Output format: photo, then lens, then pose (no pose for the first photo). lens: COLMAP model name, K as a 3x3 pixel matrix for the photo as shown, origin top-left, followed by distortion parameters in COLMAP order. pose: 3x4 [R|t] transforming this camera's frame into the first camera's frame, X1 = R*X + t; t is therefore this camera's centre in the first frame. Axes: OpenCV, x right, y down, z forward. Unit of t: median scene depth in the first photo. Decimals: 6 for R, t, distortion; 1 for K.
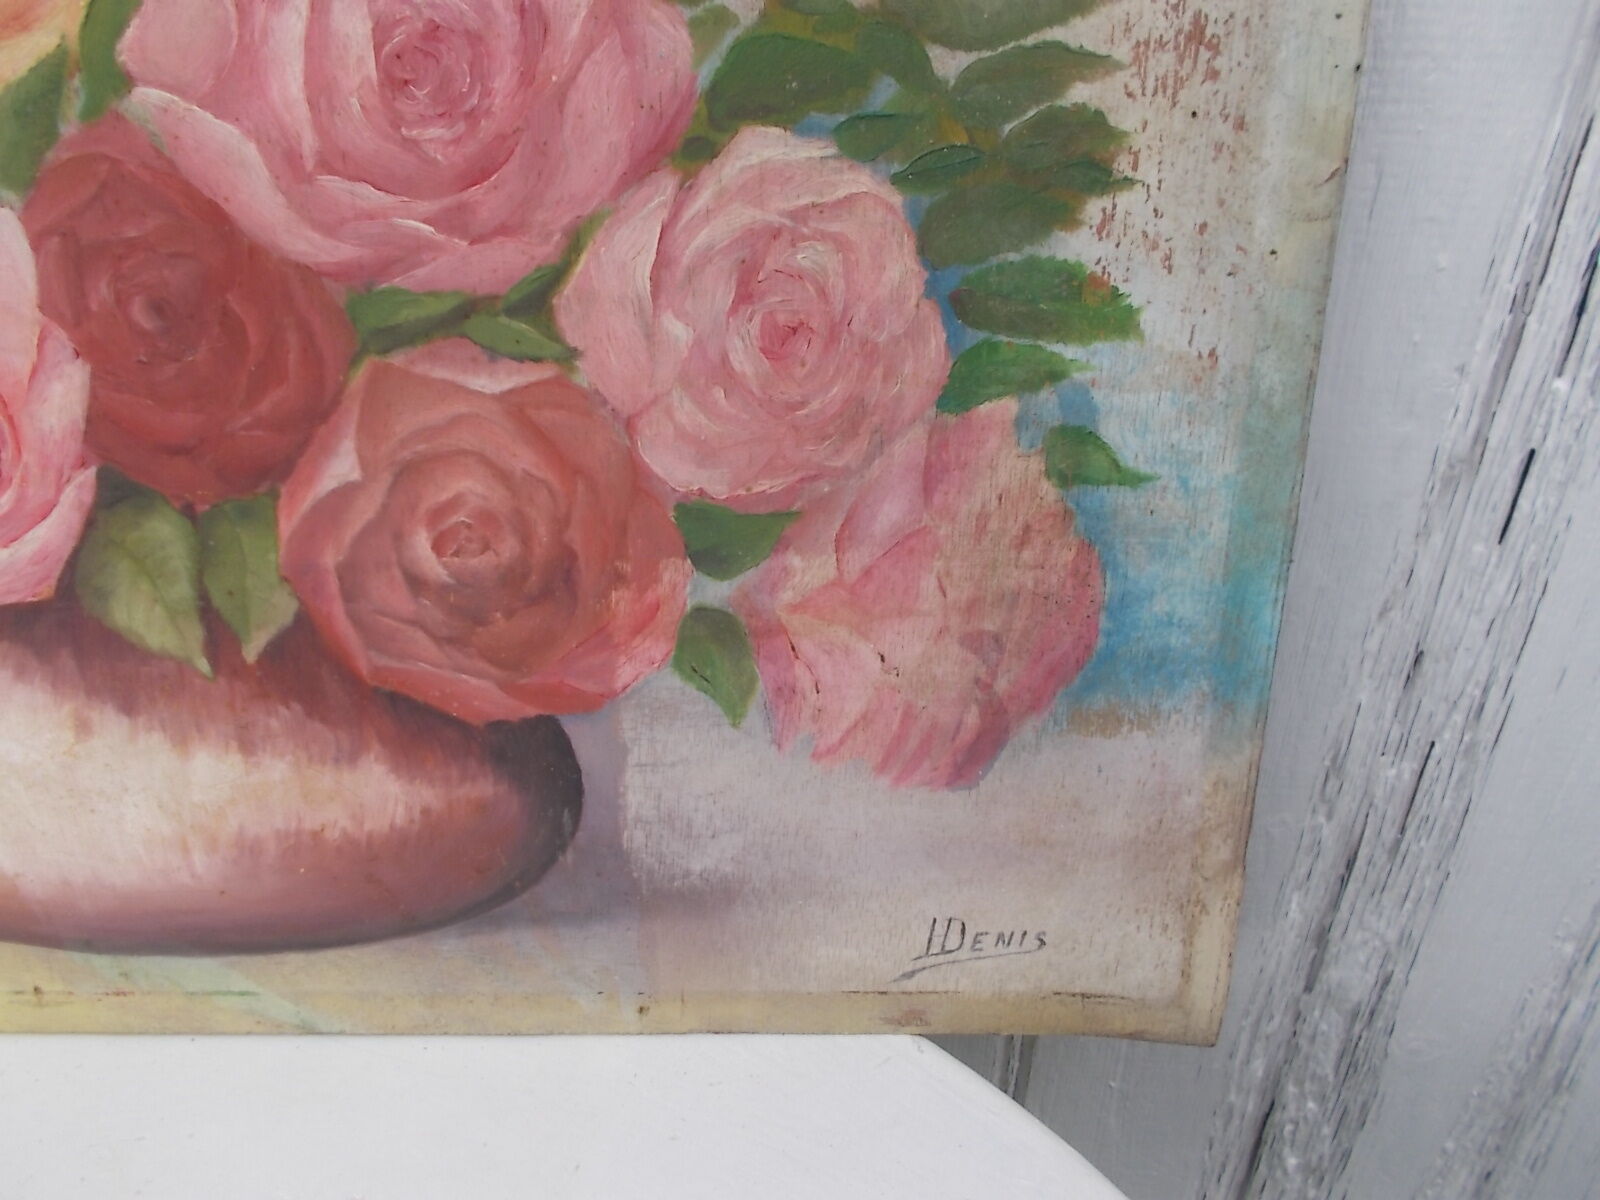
lens RADIAL K [[1247.6, 0, 803.0], [0, 1247.6, 592.8], [0, 0, 1]] dist [0.029392, -0.022149]
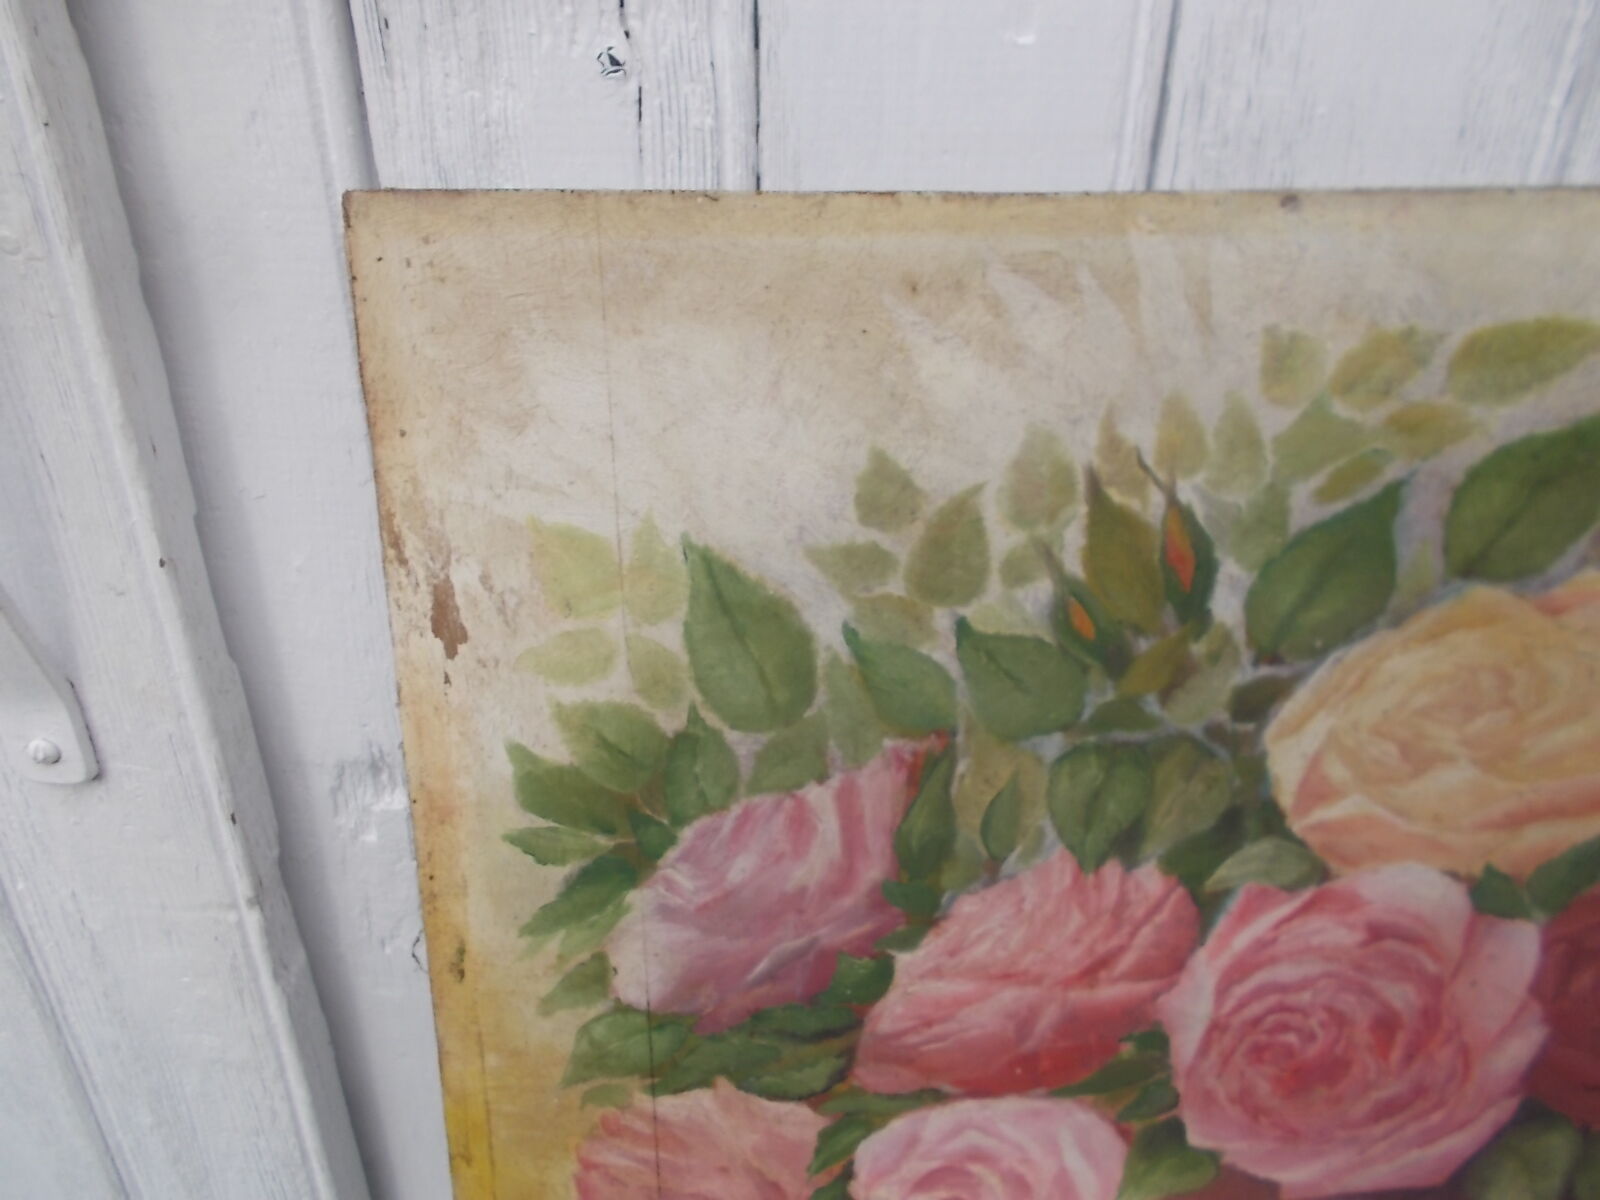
lens RADIAL K [[1247.6, 0, 820.8], [0, 1247.6, 589.4], [0, 0, 1]] dist [0.029392, -0.022149]
pose [[0.999715, 0.015505, -0.018135, -1.179399], [-0.016016, 0.999469, -0.028367, -0.526869], [0.017686, 0.028649, 0.999433, -0.250875]]
